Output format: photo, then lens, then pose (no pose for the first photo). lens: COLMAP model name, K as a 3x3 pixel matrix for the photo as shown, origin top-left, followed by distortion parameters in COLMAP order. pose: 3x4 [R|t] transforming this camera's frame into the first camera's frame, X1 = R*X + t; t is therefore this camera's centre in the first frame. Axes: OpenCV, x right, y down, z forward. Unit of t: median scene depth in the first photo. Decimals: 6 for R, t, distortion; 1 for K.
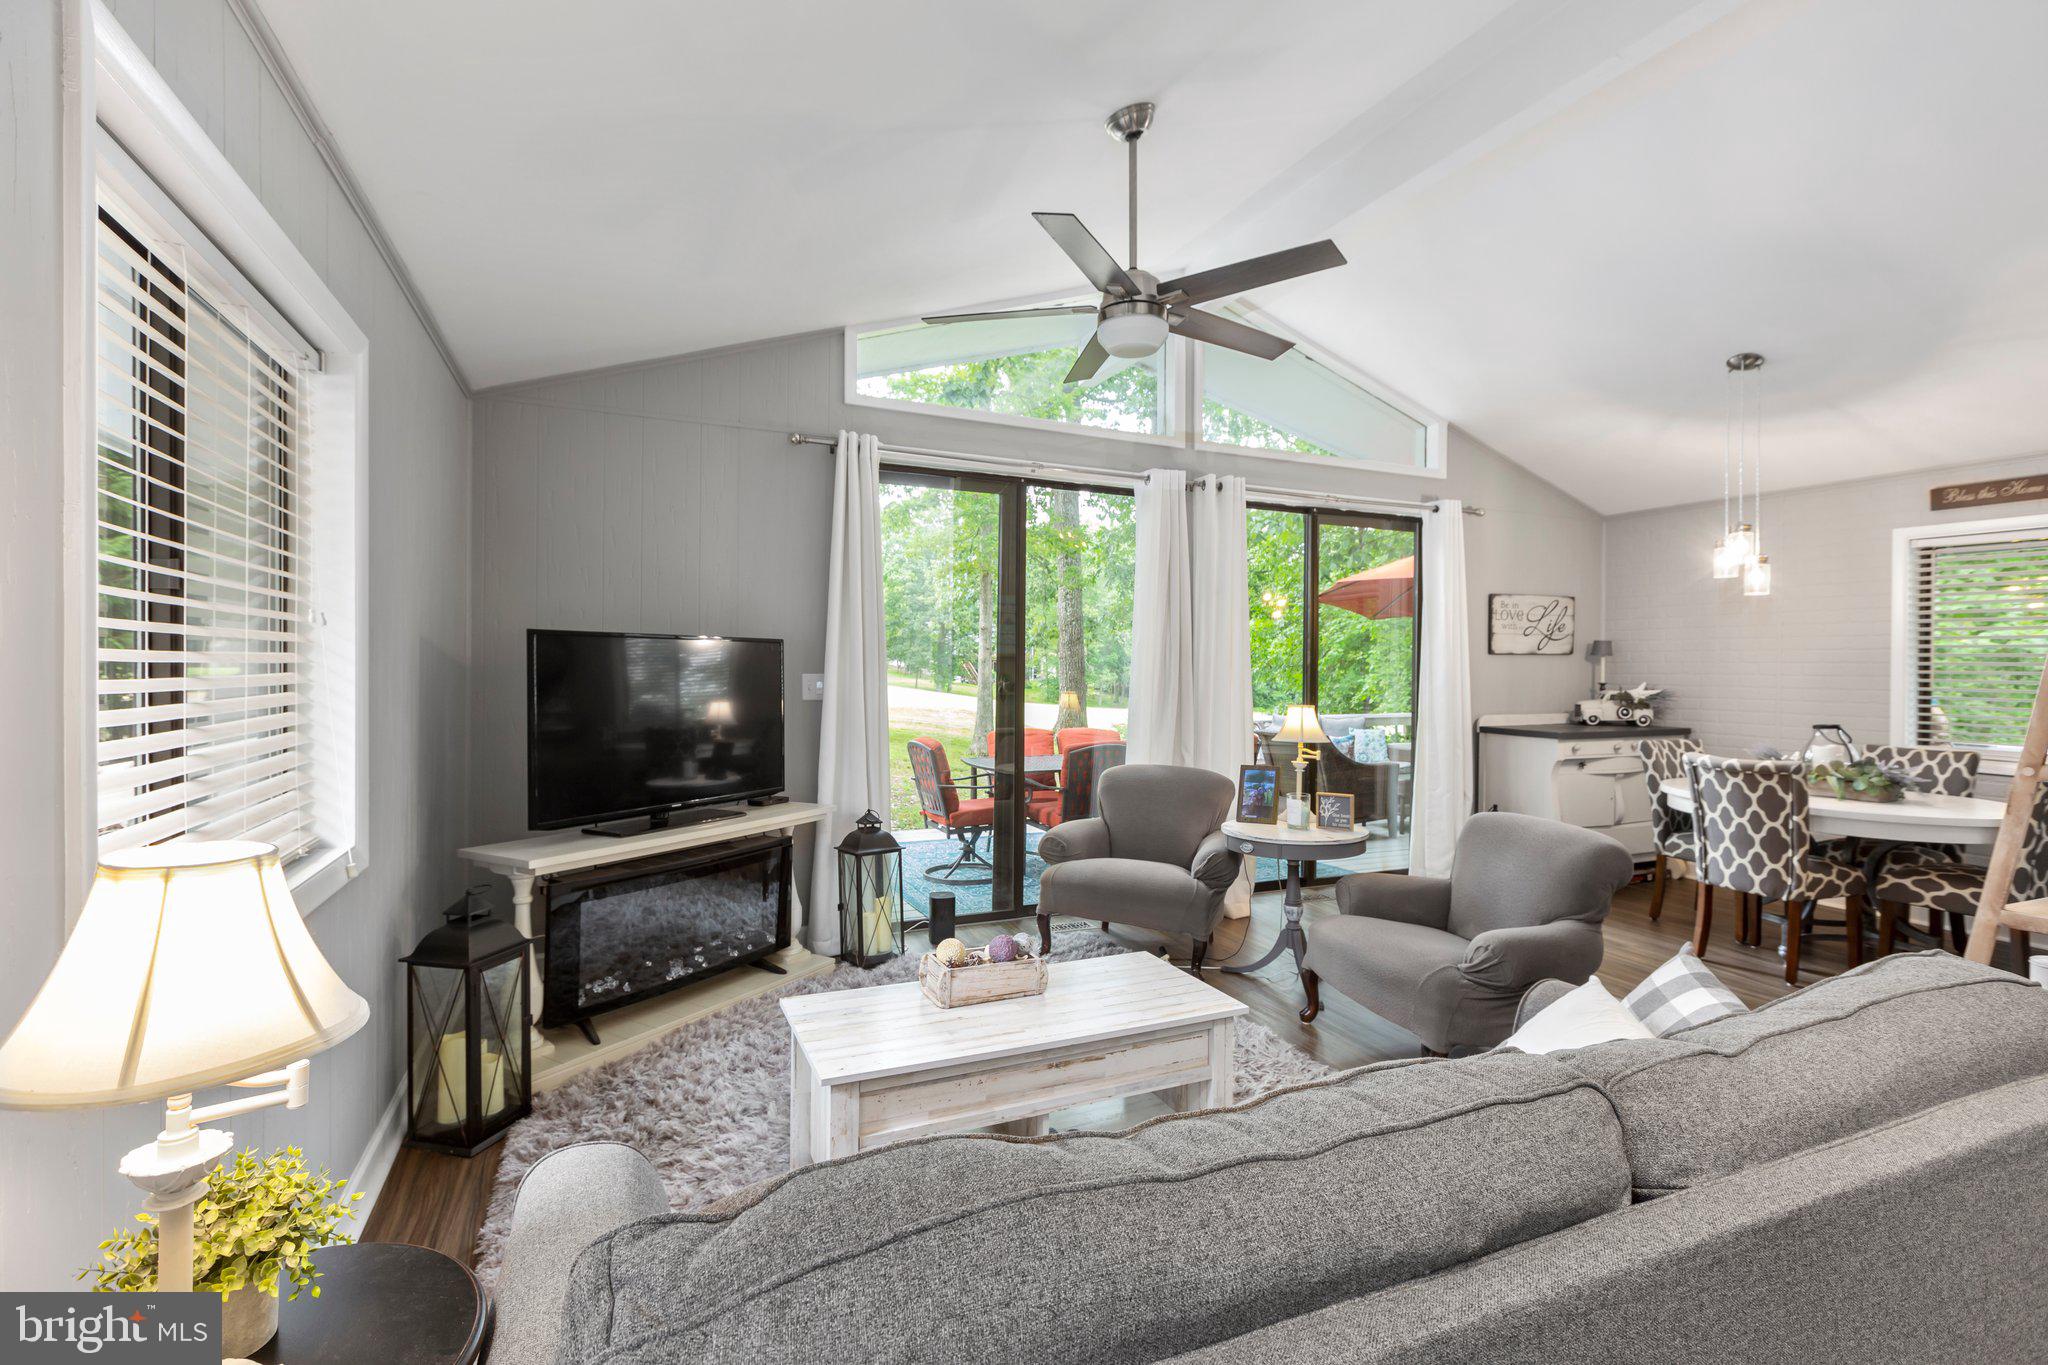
lens RADIAL K [[899.6, 0, 992.4], [0, 899.6, 675.8], [0, 0, 1]] dist [0.000621, -0.000587]
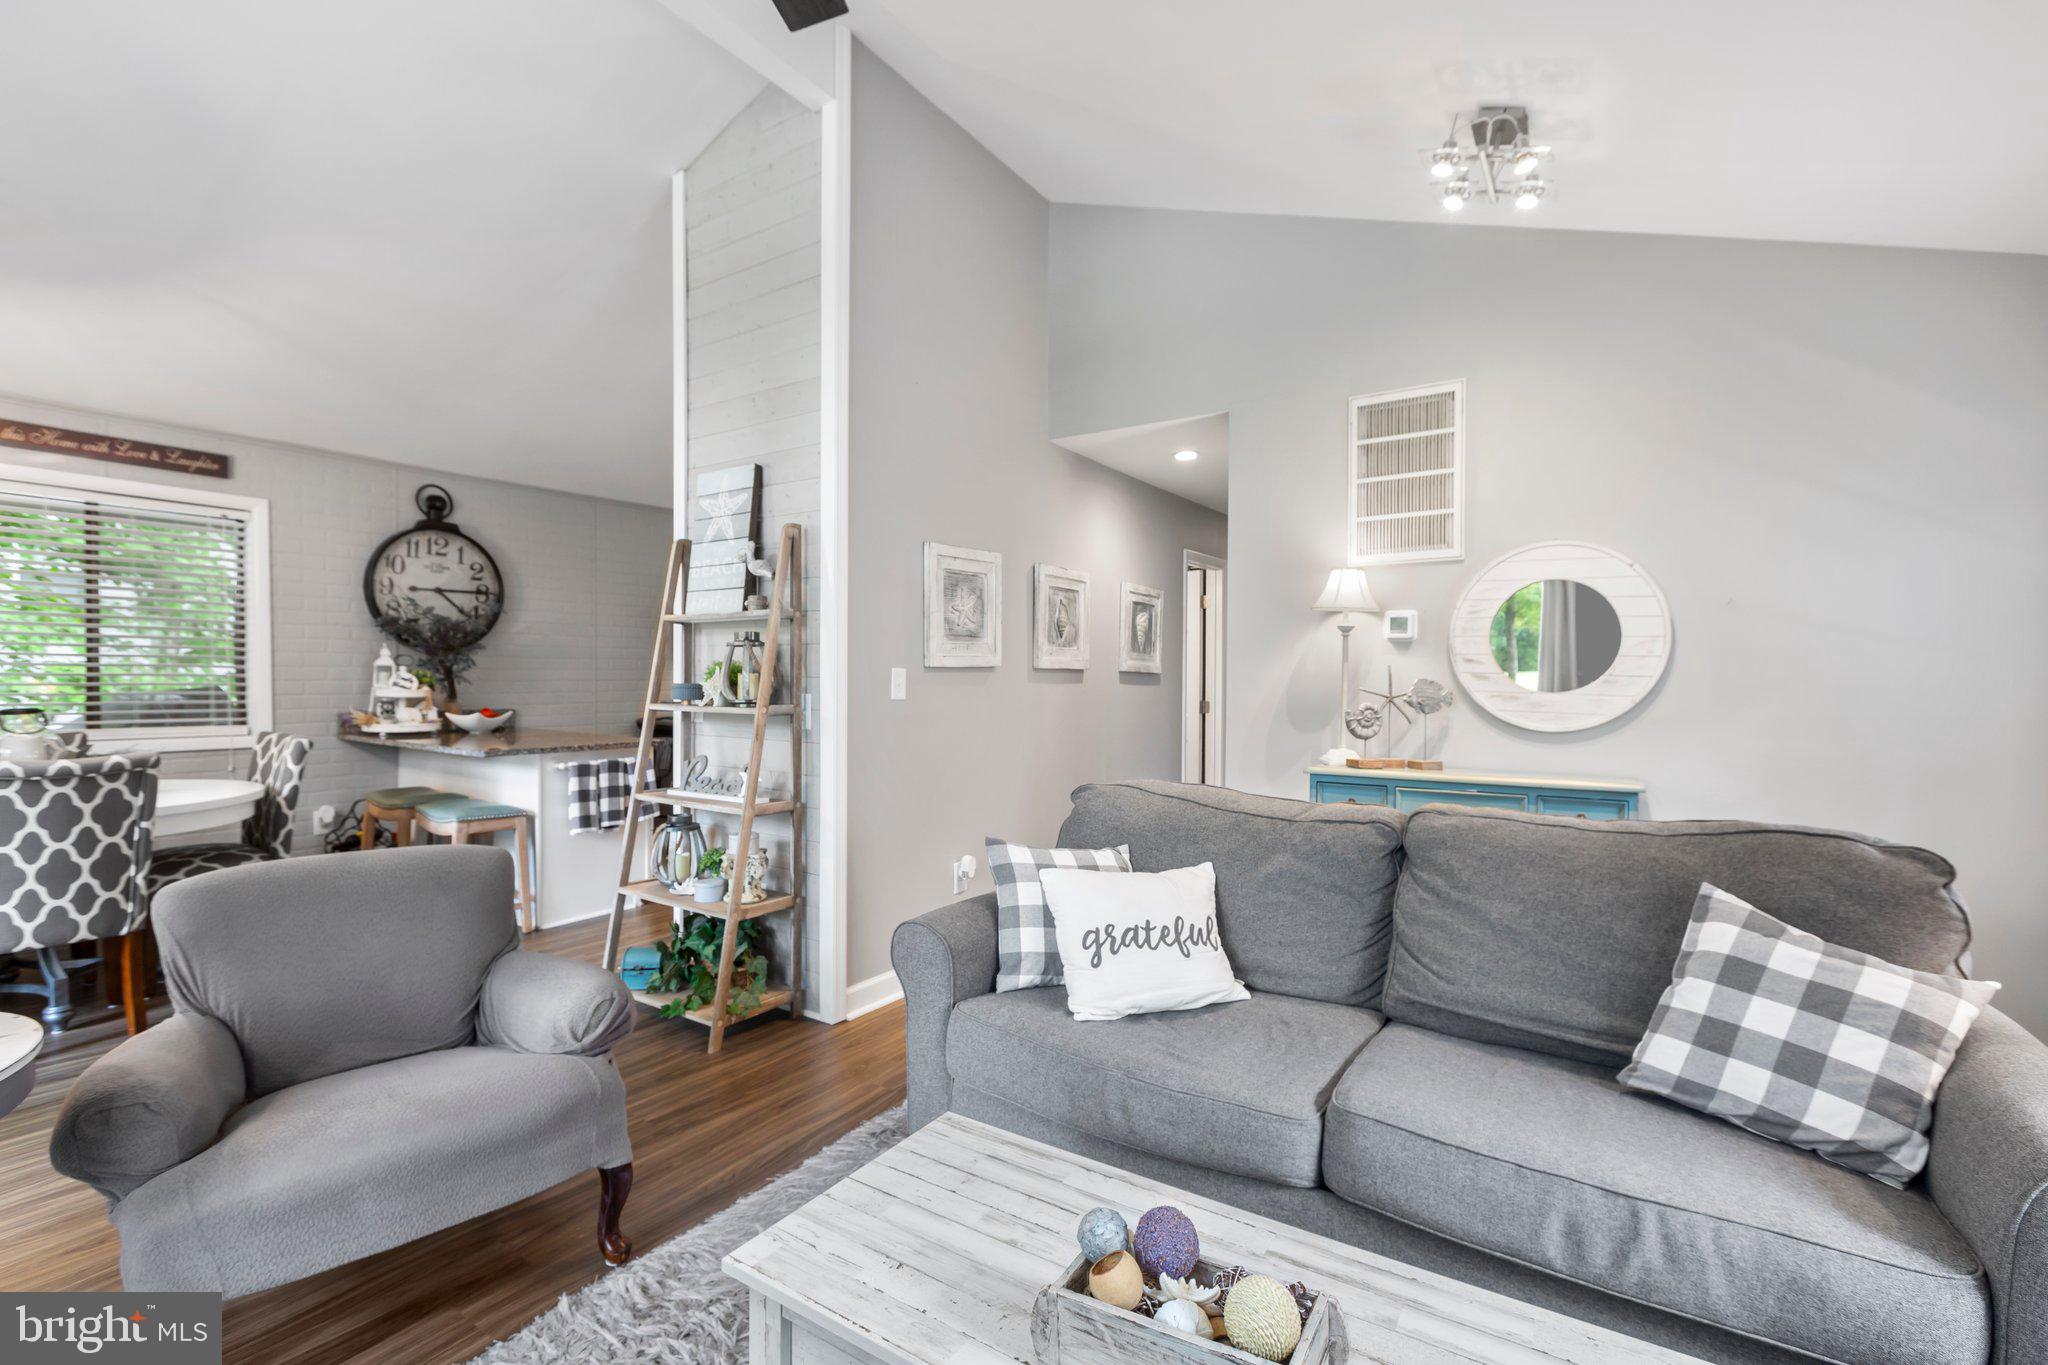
lens RADIAL K [[899.6, 0, 1030.9], [0, 899.6, 691.1], [0, 0, 1]] dist [0.000621, -0.000587]
pose [[-0.562166, -0.028384, 0.826537, -0.185508], [-0.006351, 0.999530, 0.030005, 0.012386], [-0.827000, 0.011619, -0.562081, 0.769869]]
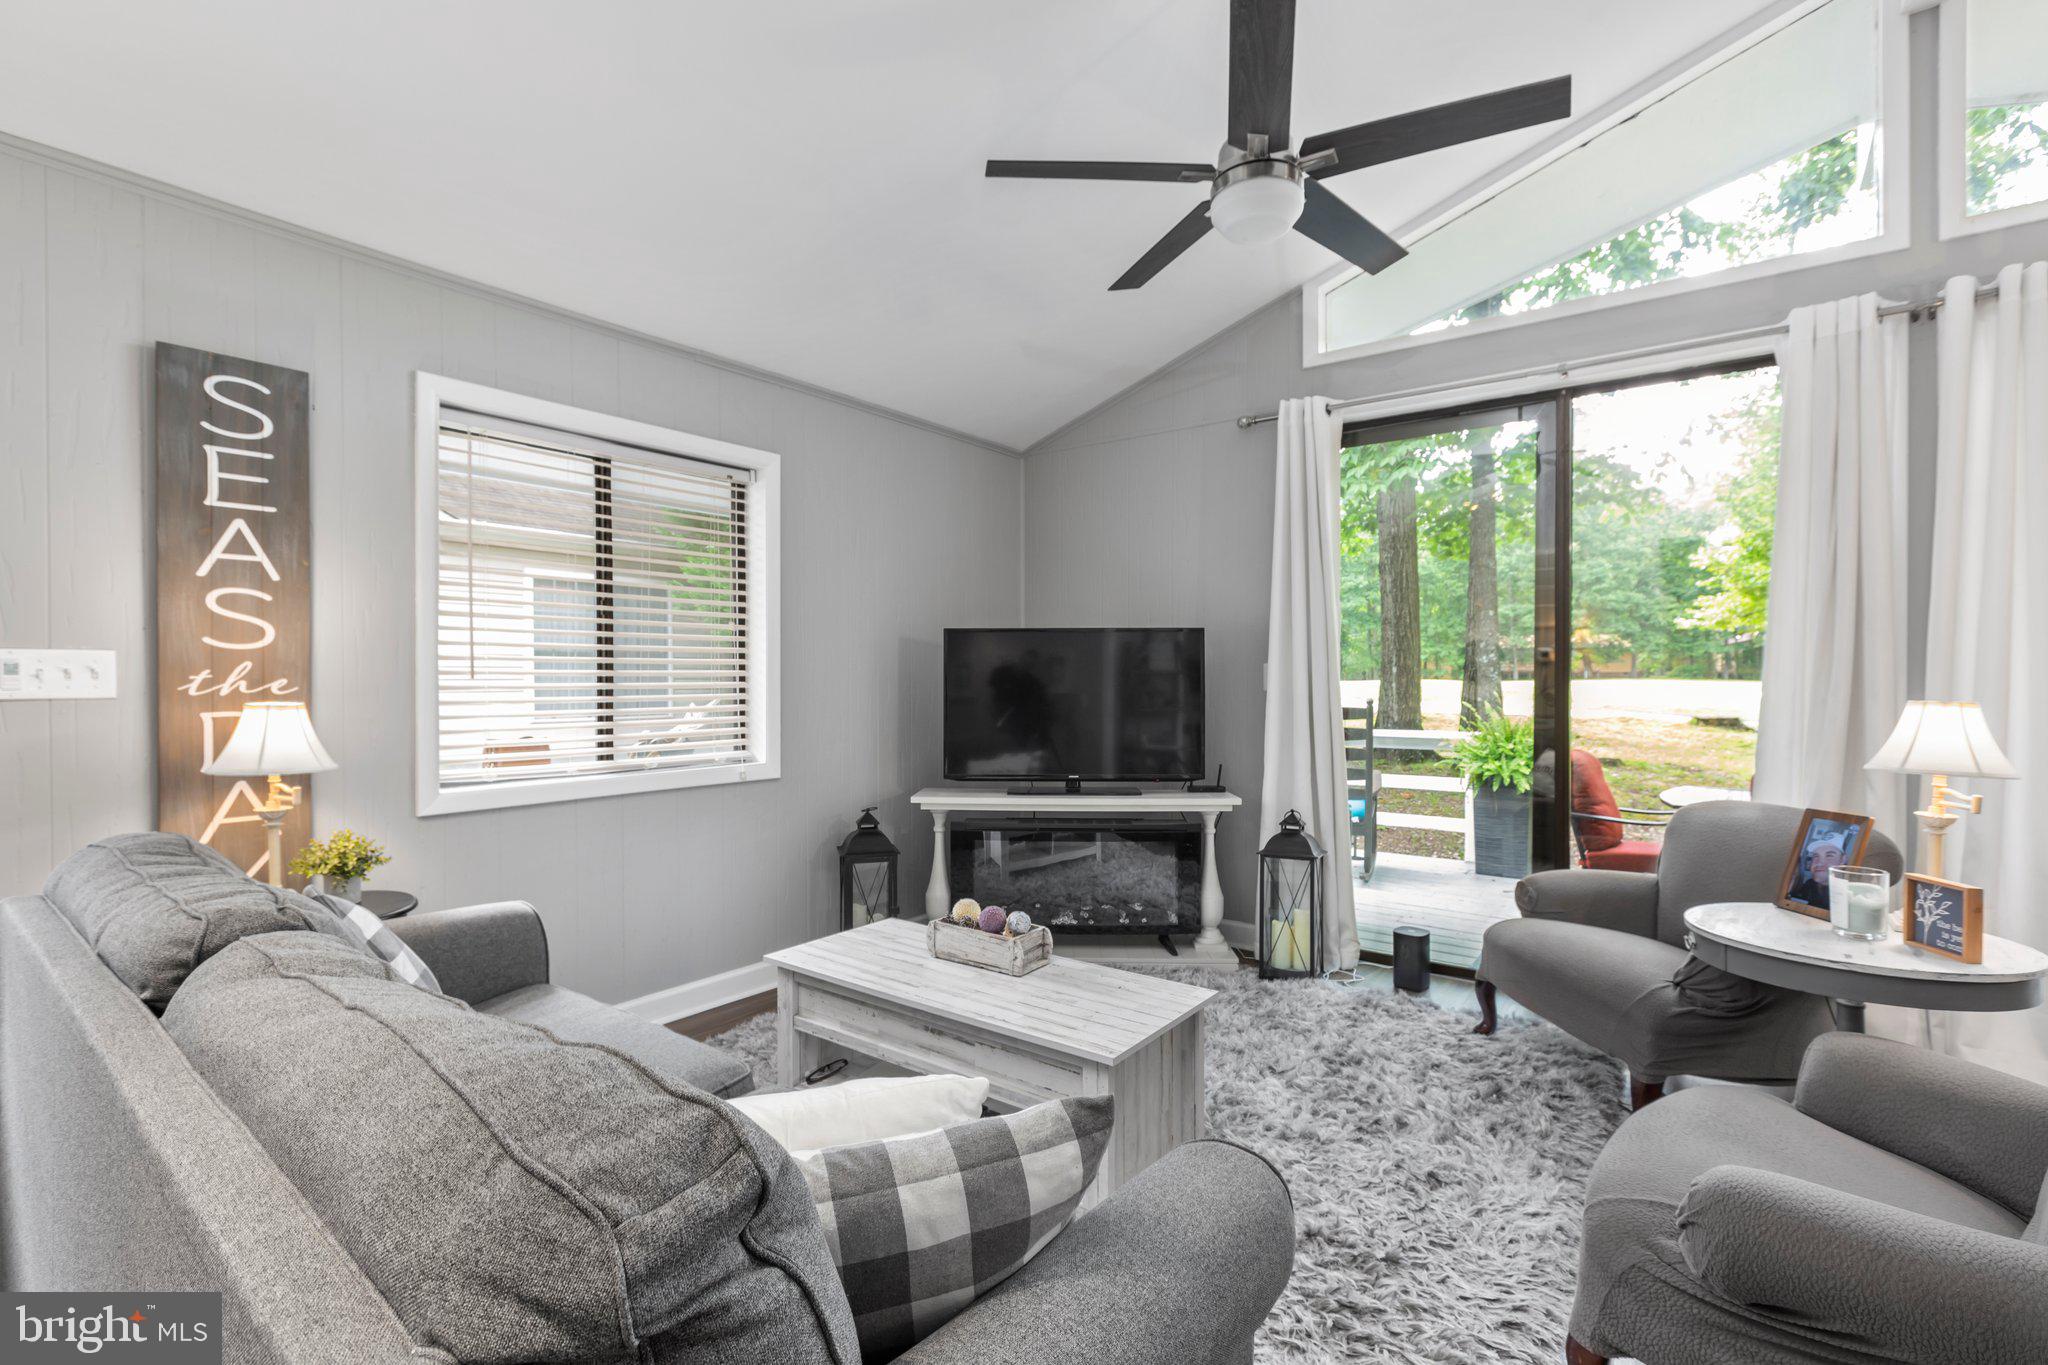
lens RADIAL K [[899.6, 0, 1013.3], [0, 899.6, 697.0], [0, 0, 1]] dist [0.000621, -0.000587]
pose [[0.508729, 0.010161, -0.860866, 0.523558], [-0.002888, 0.999945, 0.010096, 0.026486], [0.860922, -0.002650, 0.508731, 0.303041]]
